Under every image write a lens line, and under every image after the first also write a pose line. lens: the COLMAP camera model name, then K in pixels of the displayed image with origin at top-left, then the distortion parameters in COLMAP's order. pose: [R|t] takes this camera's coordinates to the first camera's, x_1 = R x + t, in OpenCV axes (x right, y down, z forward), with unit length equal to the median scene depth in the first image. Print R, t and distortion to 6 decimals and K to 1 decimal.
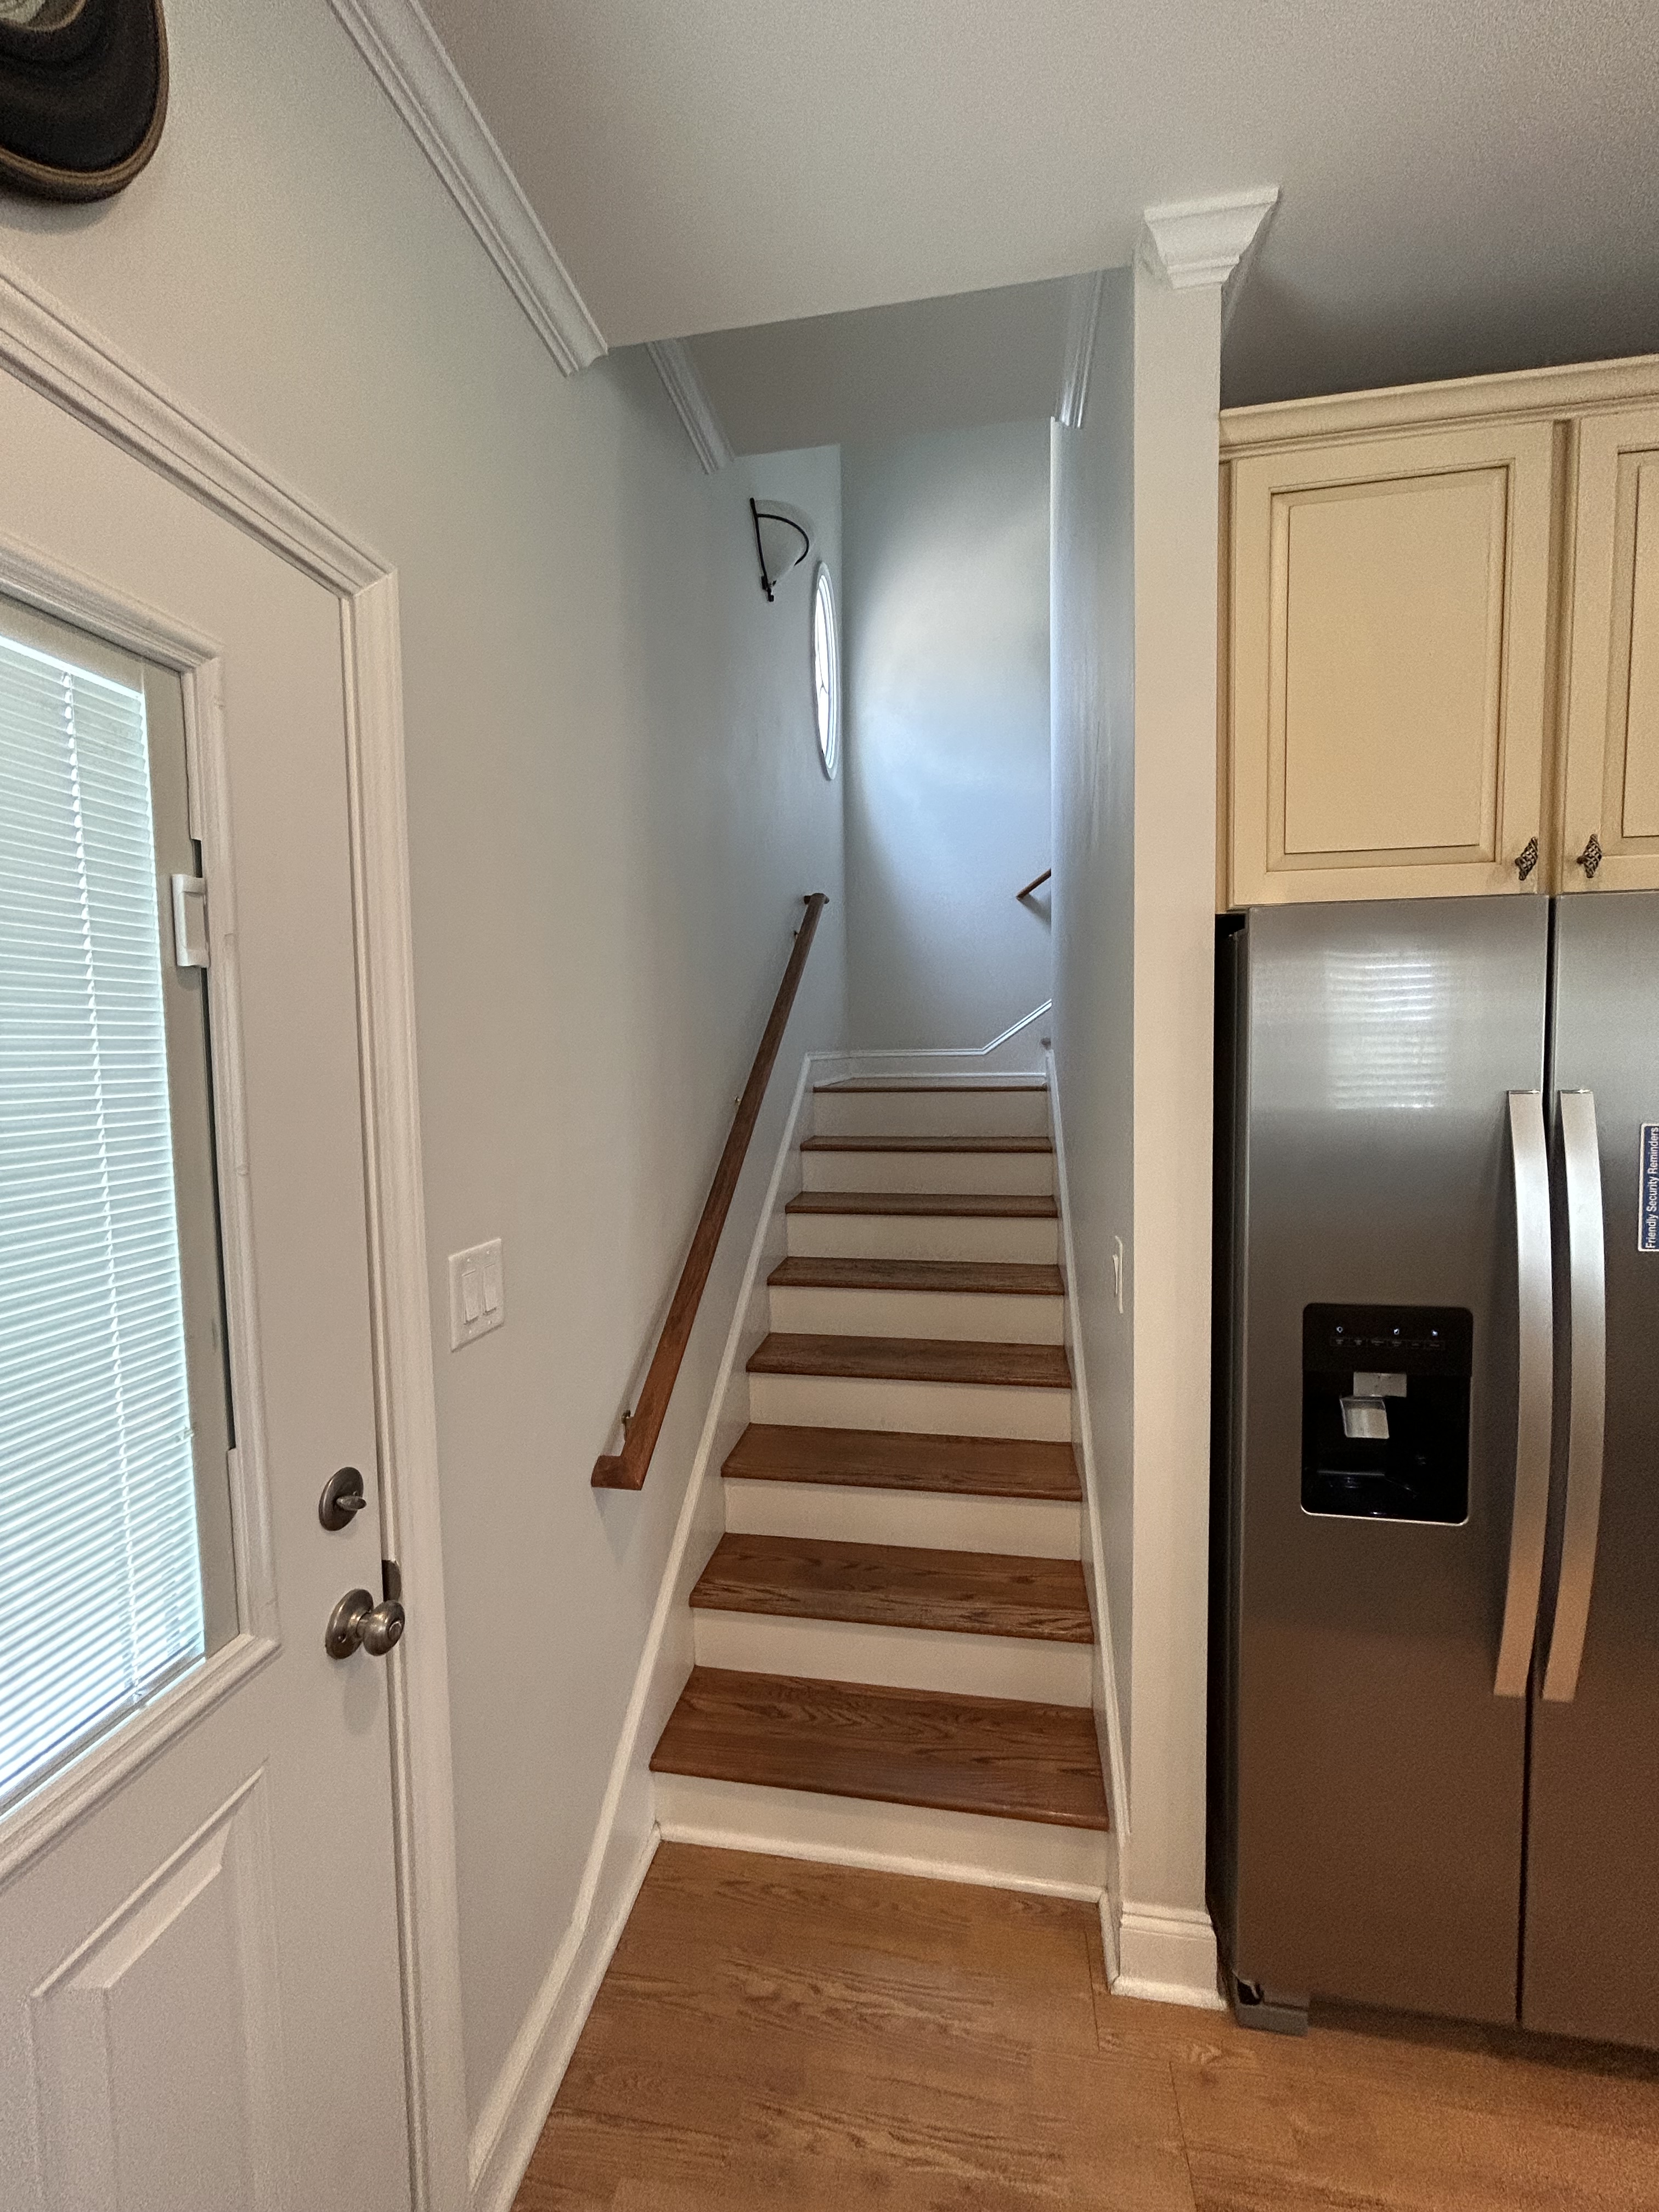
lens RADIAL K [[894.4, 0, 835.0], [0, 894.4, 1103.1], [0, 0, 1]] dist [0.000916, 0.000930]
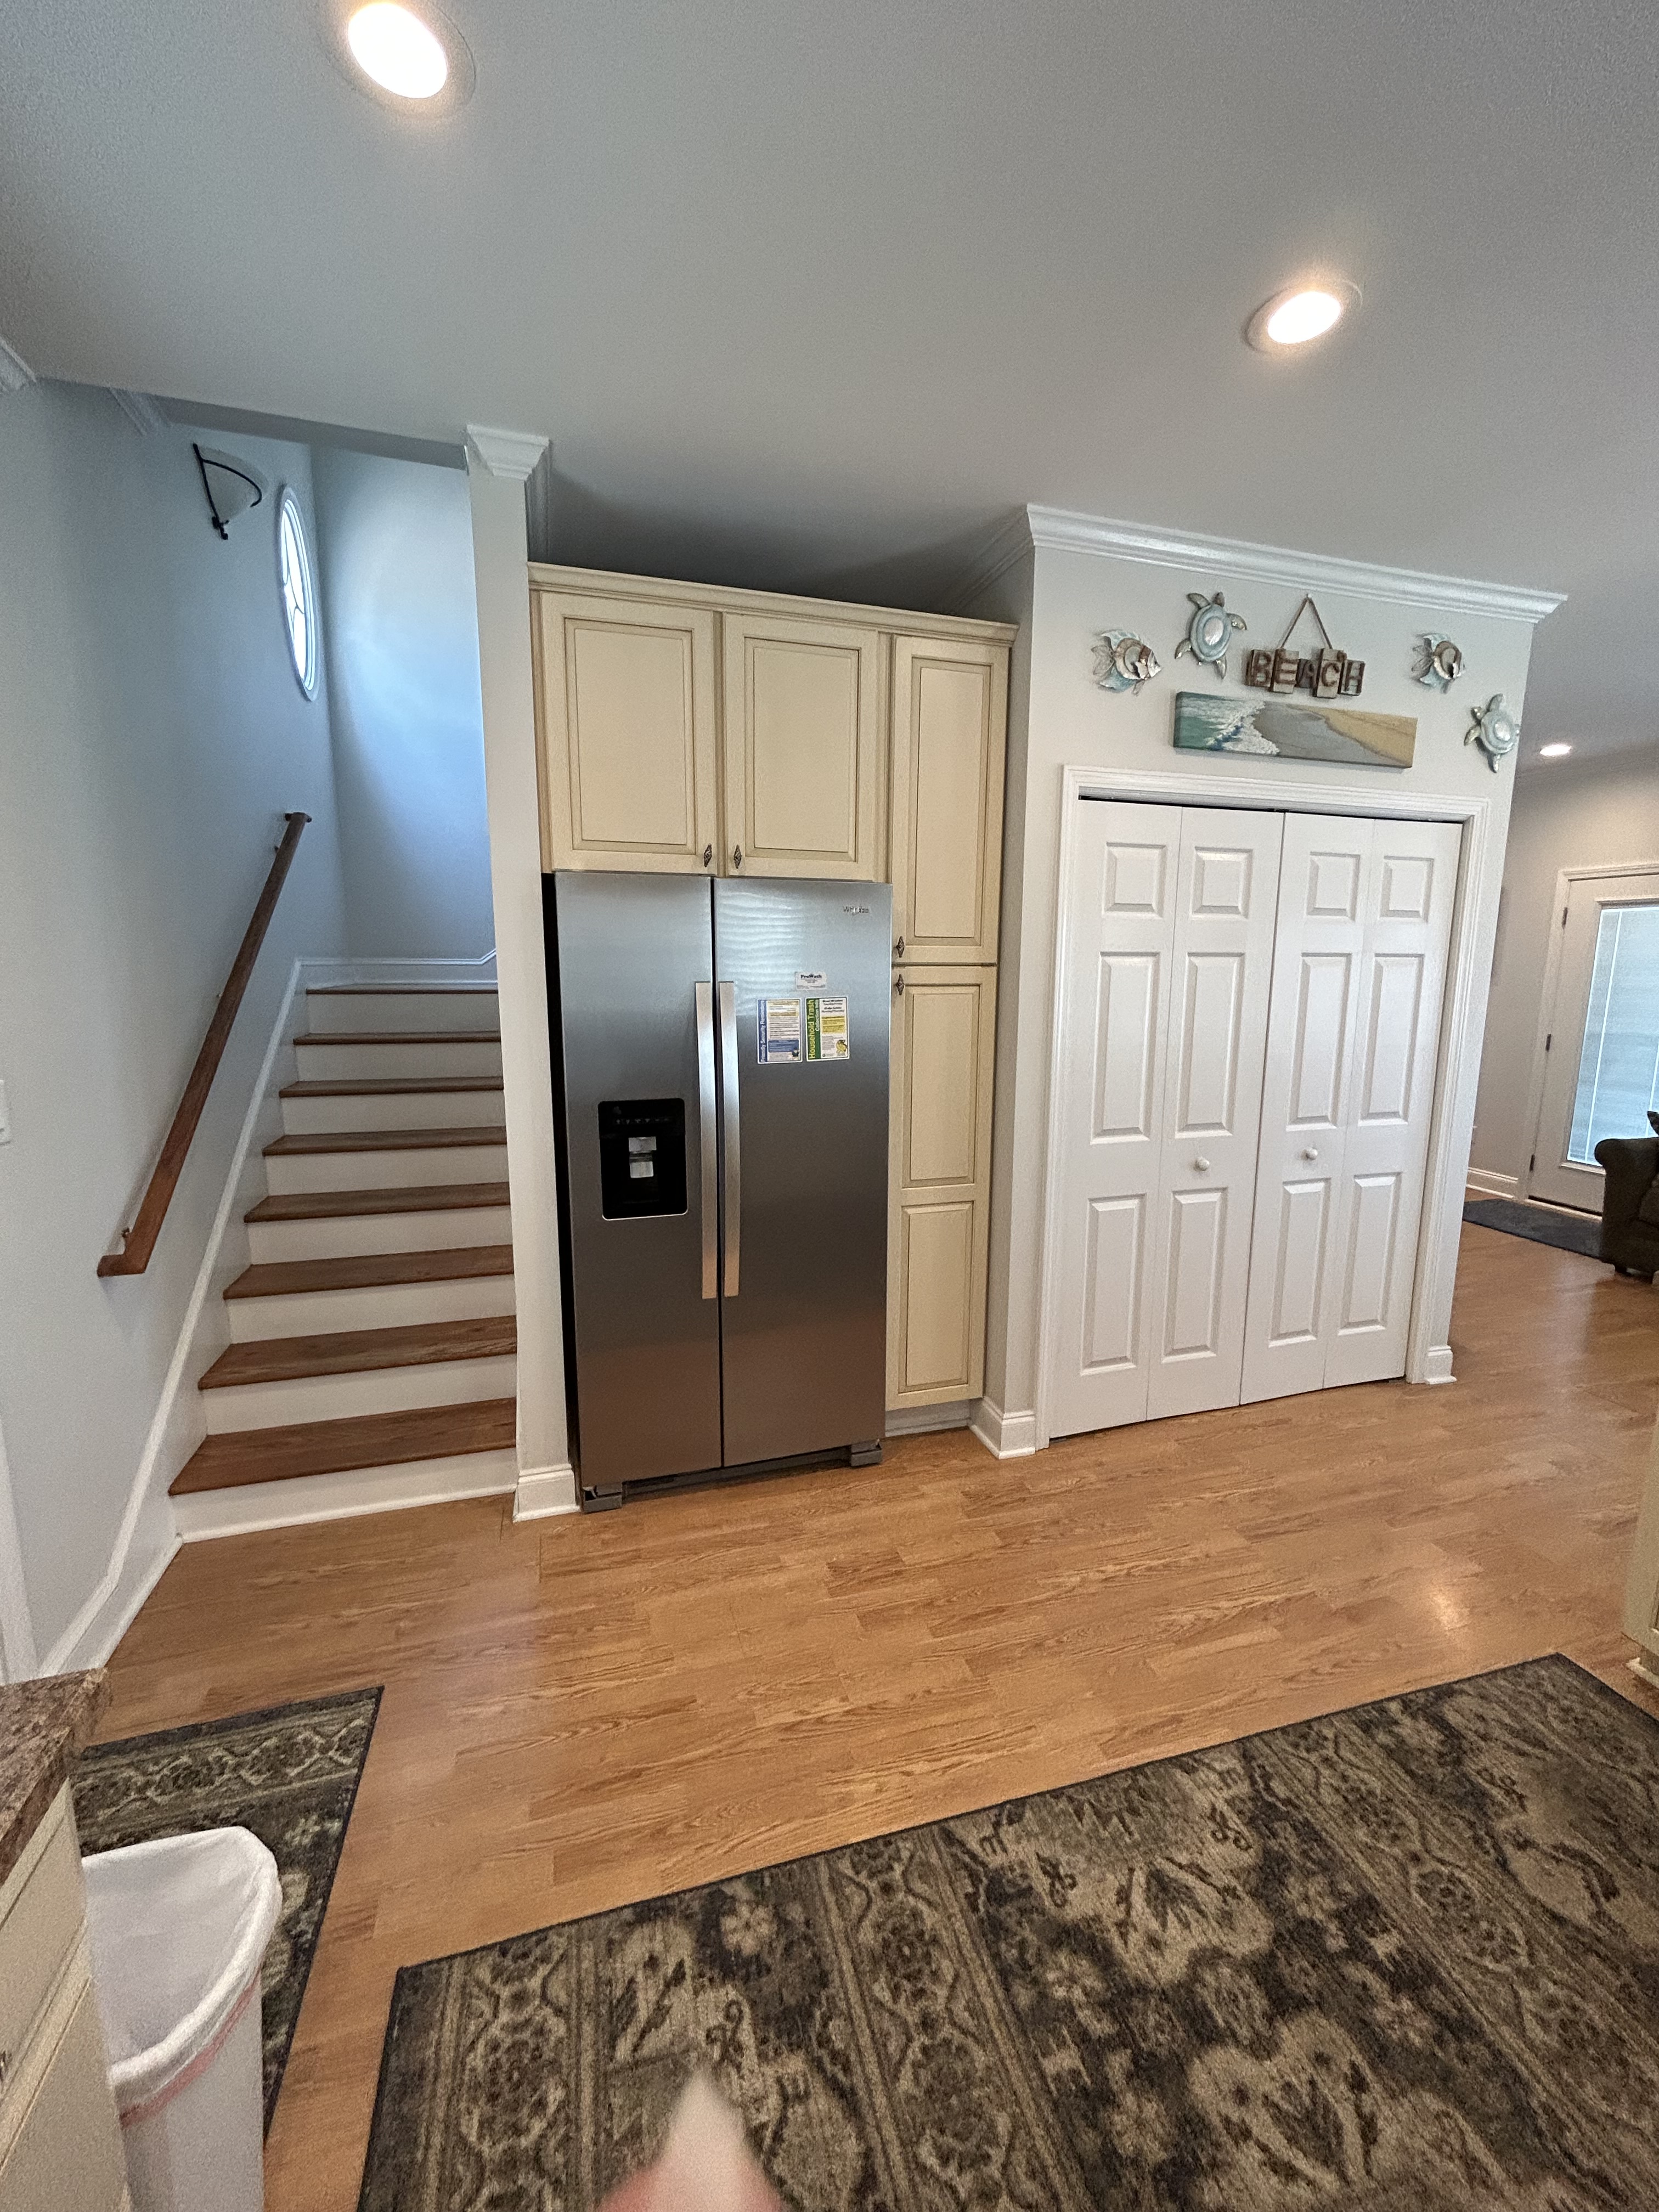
lens RADIAL K [[894.4, 0, 828.4], [0, 894.4, 1096.3], [0, 0, 1]] dist [0.000916, 0.000930]
pose [[0.894196, -0.051240, 0.444733, 0.118933], [0.012575, 0.995911, 0.089460, 0.049201], [-0.447498, -0.074402, 0.891184, -0.636515]]
